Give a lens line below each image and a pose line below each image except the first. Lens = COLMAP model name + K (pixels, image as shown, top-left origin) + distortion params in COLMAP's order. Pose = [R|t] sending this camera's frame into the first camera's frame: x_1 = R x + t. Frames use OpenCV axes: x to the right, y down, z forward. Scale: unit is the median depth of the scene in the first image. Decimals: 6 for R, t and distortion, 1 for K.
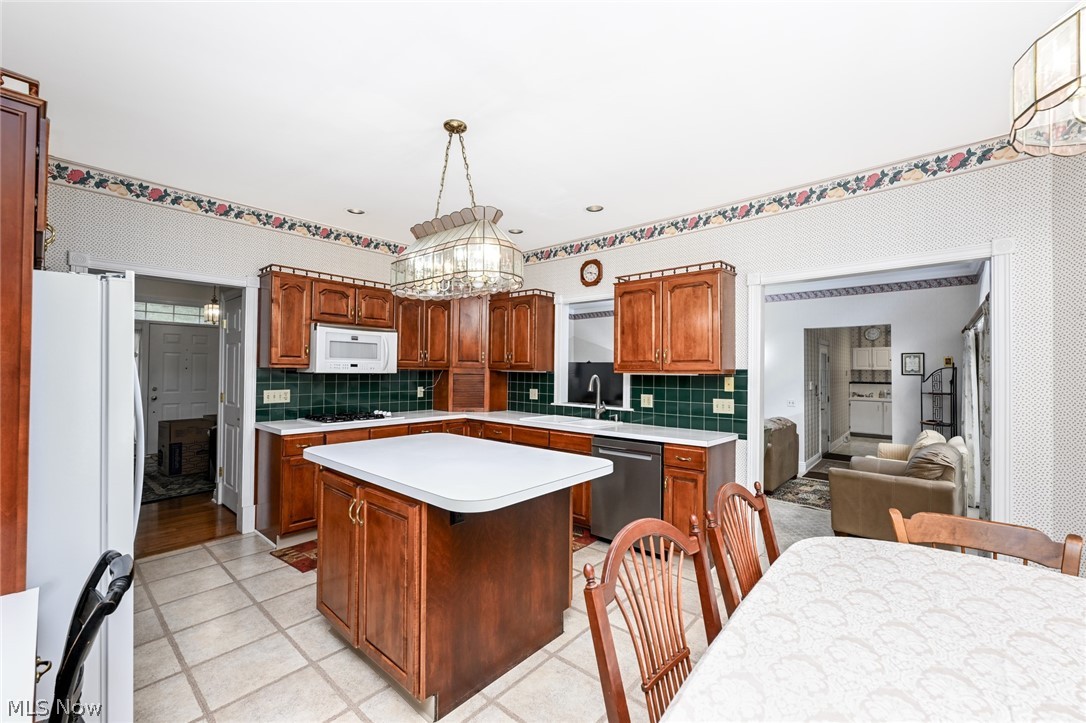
lens RADIAL K [[444.0, 0, 551.0], [0, 444.0, 366.5], [0, 0, 1]] dist [0.019545, 0.000708]
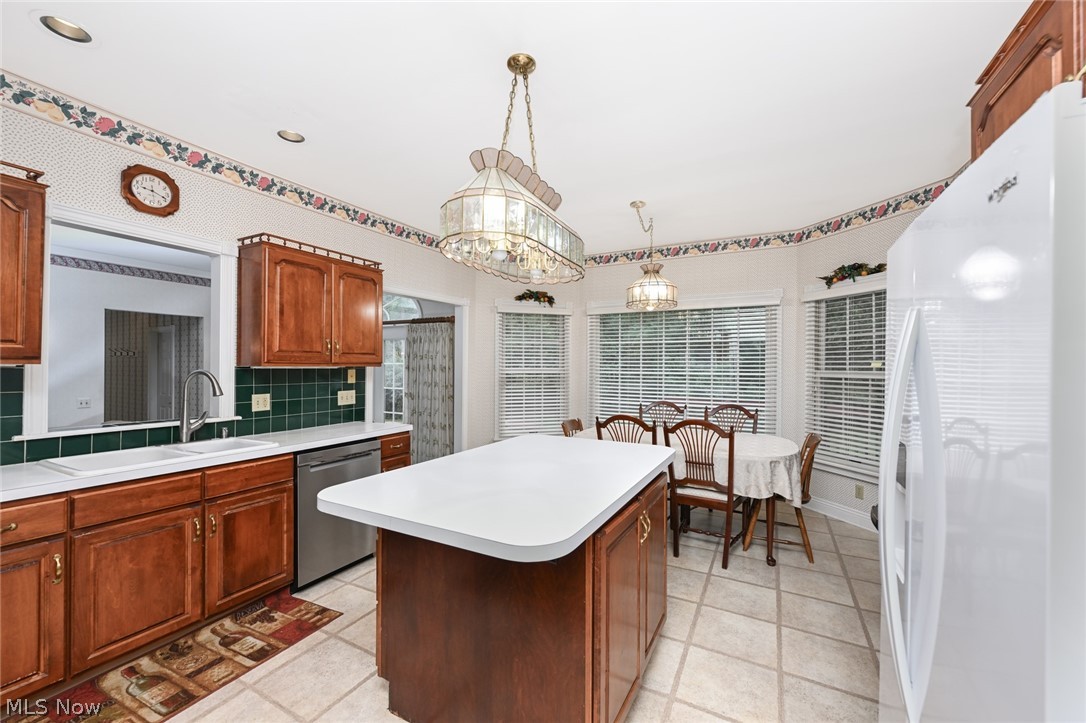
lens RADIAL K [[416.0, 0, 570.4], [0, 416.0, 367.9], [0, 0, 1]] dist [-0.000273, -0.000041]
pose [[-0.257935, -0.008069, 0.966129, -0.618157], [-0.010825, 0.999926, 0.005461, 0.008322], [-0.966102, -0.009050, -0.258003, 0.676271]]
